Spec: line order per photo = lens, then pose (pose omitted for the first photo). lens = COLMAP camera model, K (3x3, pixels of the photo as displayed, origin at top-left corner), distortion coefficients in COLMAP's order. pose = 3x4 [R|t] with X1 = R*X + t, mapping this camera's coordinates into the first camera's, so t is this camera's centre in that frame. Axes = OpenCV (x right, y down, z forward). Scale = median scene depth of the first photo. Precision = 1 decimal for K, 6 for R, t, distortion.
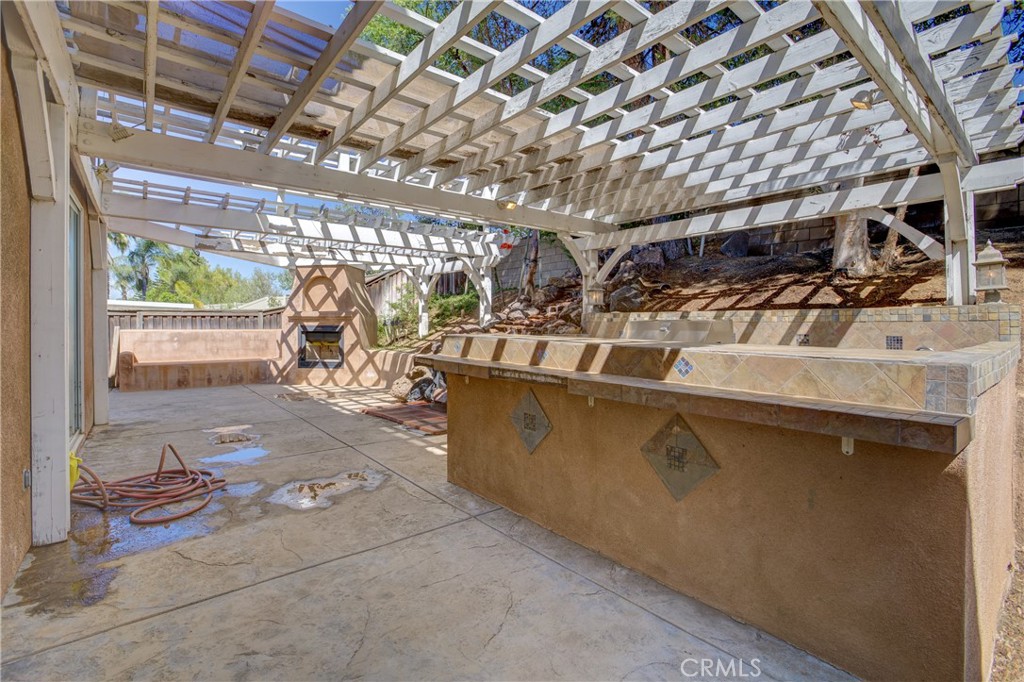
lens RADIAL K [[465.7, 0, 513.7], [0, 465.7, 333.5], [0, 0, 1]] dist [-0.031155, 0.005026]
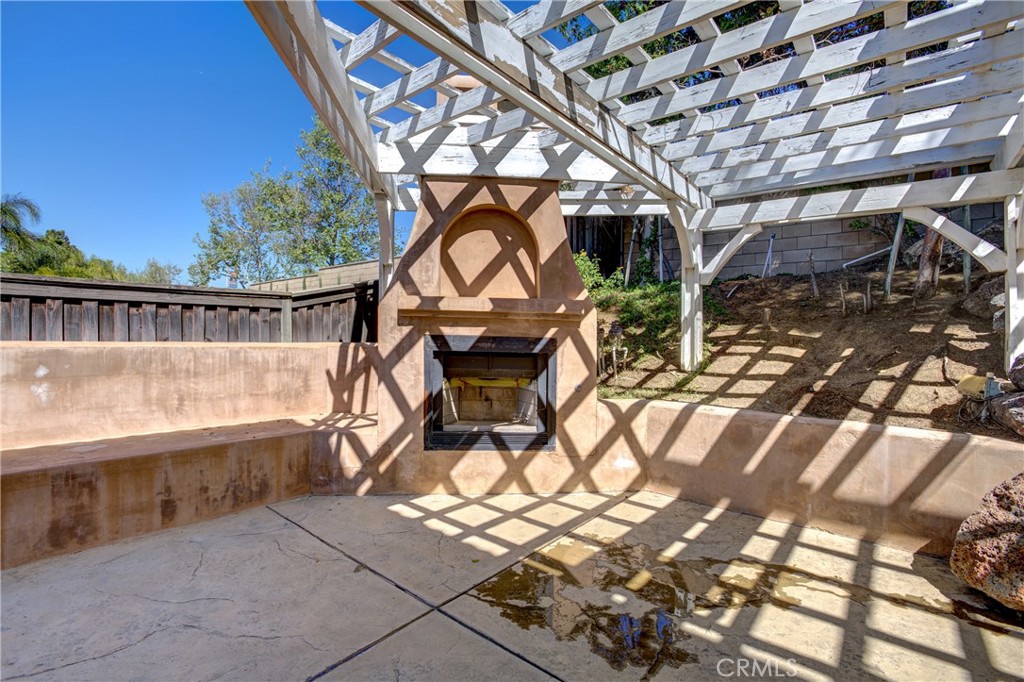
lens RADIAL K [[465.7, 0, 515.1], [0, 465.7, 344.4], [0, 0, 1]] dist [-0.031155, 0.005026]
pose [[0.984267, 0.017417, 0.175825, -0.460897], [-0.016398, 0.999839, -0.007247, -0.008449], [-0.175923, 0.004250, 0.984395, 0.620284]]
